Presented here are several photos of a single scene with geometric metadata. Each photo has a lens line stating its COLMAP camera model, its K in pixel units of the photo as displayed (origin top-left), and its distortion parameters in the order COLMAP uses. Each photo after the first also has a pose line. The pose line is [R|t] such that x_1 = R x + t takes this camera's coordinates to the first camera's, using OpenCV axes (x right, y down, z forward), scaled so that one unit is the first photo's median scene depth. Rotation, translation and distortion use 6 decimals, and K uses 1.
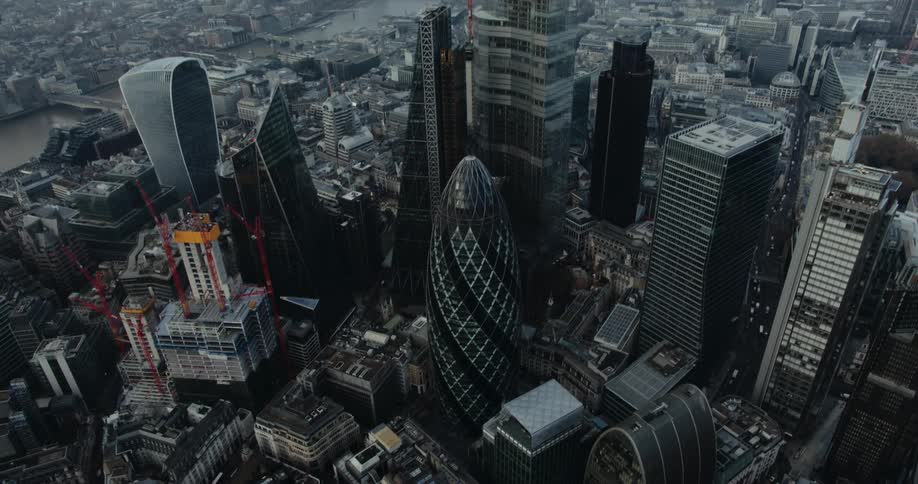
lens RADIAL K [[652.7, 0, 459.0], [0, 652.7, 242.0], [0, 0, 1]] dist [-0.037237, 0.004599]
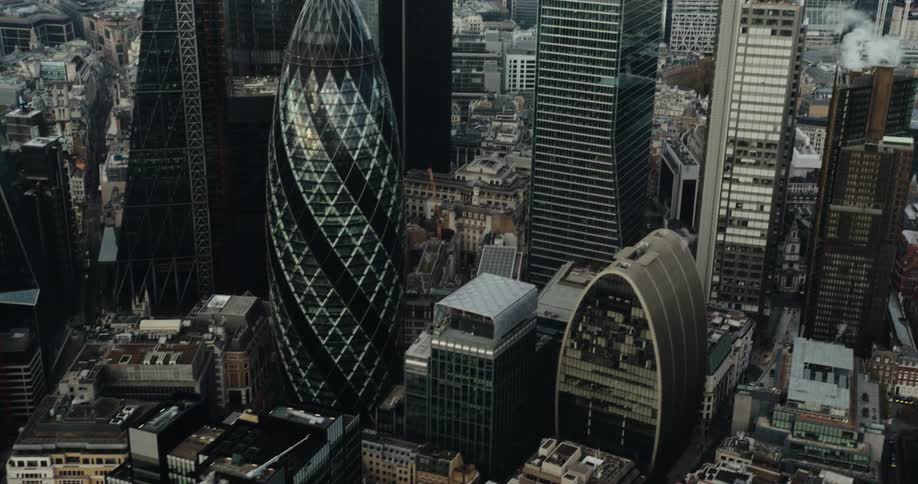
lens RADIAL K [[1190.7, 0, 459.0], [0, 1190.7, 242.0], [0, 0, 1]] dist [0.096583, 0.040758]
pose [[0.897939, -0.116902, 0.424310, -0.414387], [0.191320, 0.971904, -0.137110, 0.334592], [-0.396360, 0.204295, 0.895077, -0.173962]]
